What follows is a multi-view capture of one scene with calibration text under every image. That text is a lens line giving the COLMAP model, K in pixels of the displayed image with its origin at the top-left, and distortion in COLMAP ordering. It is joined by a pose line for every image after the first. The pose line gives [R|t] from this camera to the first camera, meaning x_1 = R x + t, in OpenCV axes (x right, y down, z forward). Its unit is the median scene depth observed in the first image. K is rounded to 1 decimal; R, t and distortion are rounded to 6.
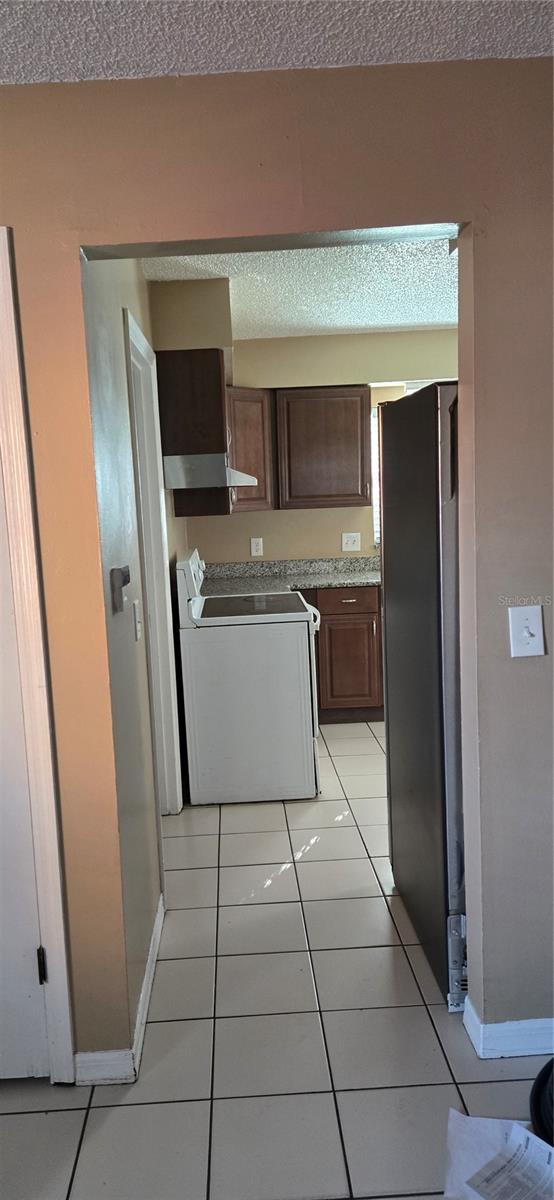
lens RADIAL K [[797.6, 0, 247.3], [0, 797.6, 592.6], [0, 0, 1]] dist [0.080463, -0.050183]
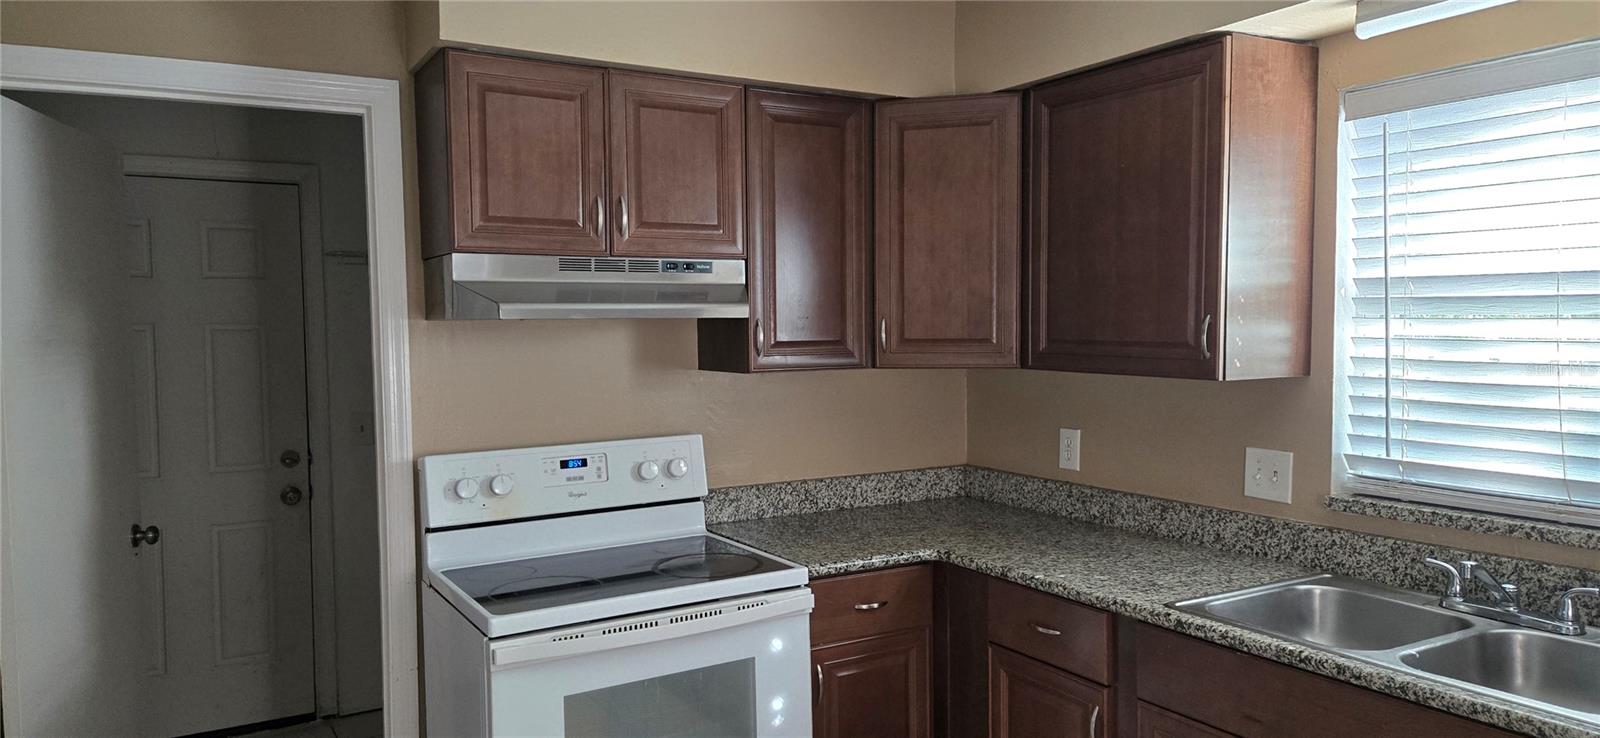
lens RADIAL K [[1063.5, 0, 796.7], [0, 1063.5, 379.8], [0, 0, 1]] dist [0.080463, -0.050183]
pose [[0.490928, 0.087803, -0.866764, 0.515351], [-0.121292, 0.992107, 0.031802, -0.111178], [0.862716, 0.089520, 0.497703, 0.669756]]
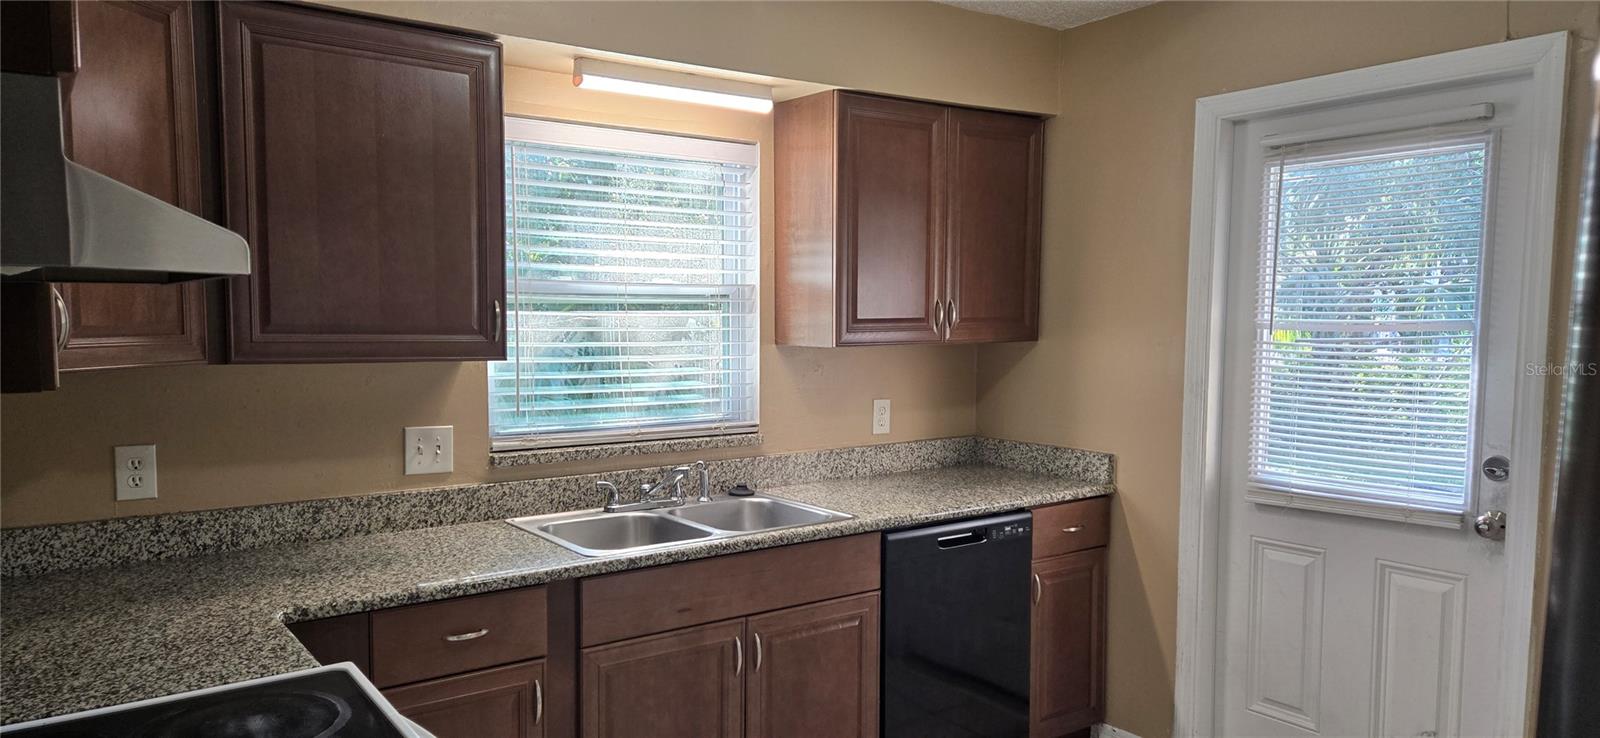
lens RADIAL K [[1063.5, 0, 774.2], [0, 1063.5, 399.3], [0, 0, 1]] dist [0.080463, -0.050183]
pose [[0.826170, 0.003490, 0.563410, -0.027549], [0.026780, 0.998607, -0.045455, -0.069839], [-0.562784, 0.052642, 0.824926, 0.559375]]
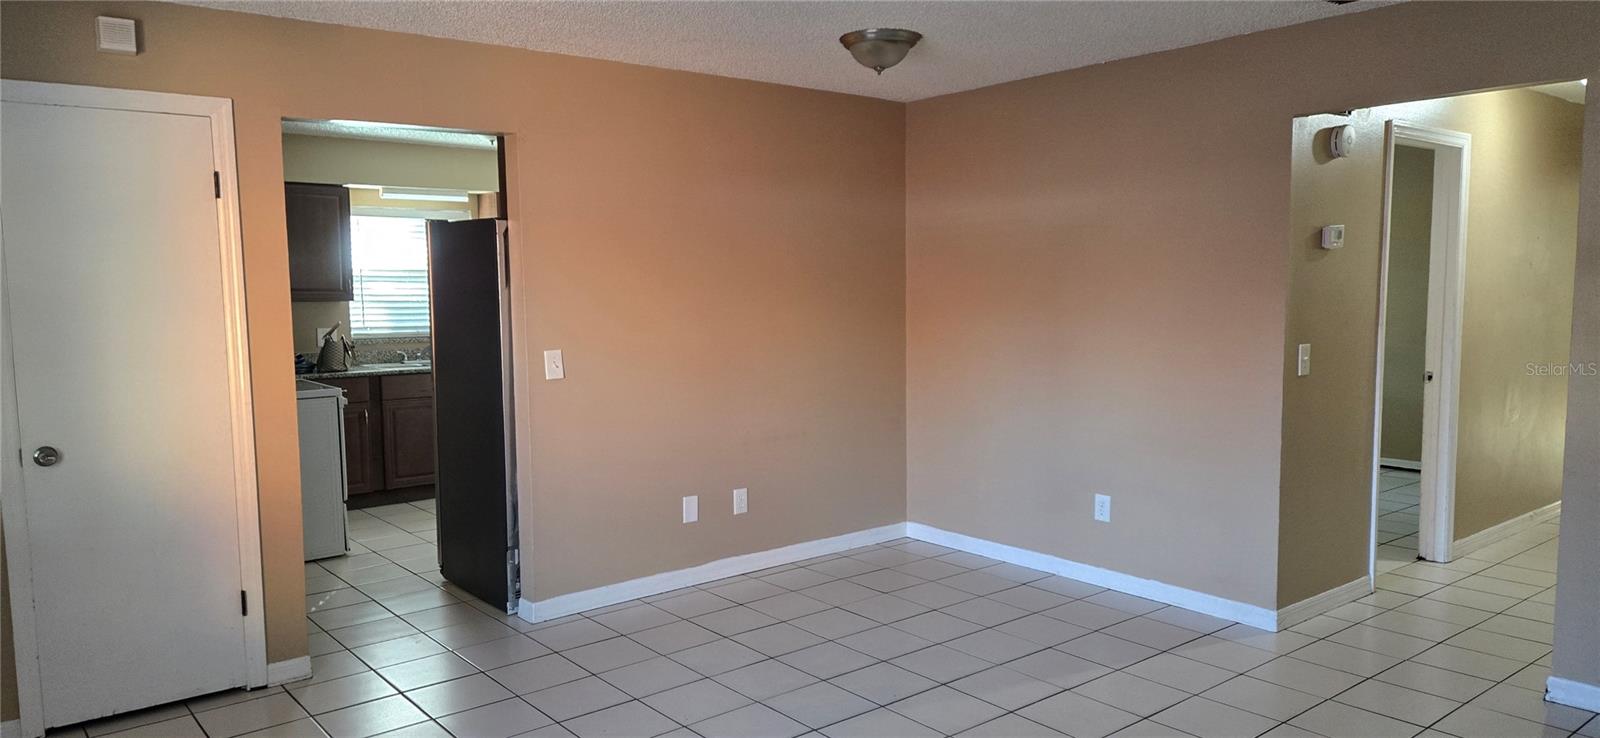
lens RADIAL K [[1063.5, 0, 791.5], [0, 1063.5, 375.6], [0, 0, 1]] dist [0.080463, -0.050183]
pose [[0.787649, -0.018430, 0.615848, -0.283449], [0.053354, 0.997838, -0.038378, 0.078642], [-0.613809, 0.063086, 0.786930, -0.479584]]
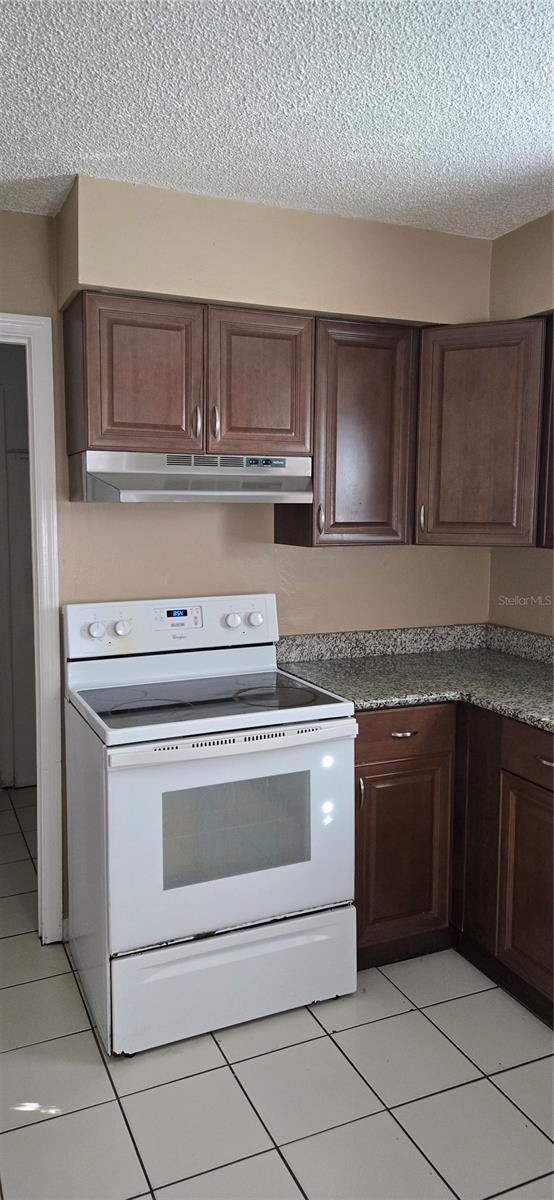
lens RADIAL K [[797.6, 0, 255.8], [0, 797.6, 583.8], [0, 0, 1]] dist [0.080463, -0.050183]
pose [[0.373446, 0.137813, -0.917358, 0.494210], [-0.137202, 0.986233, 0.092307, -0.113813], [0.917450, 0.091392, 0.387213, 0.689002]]
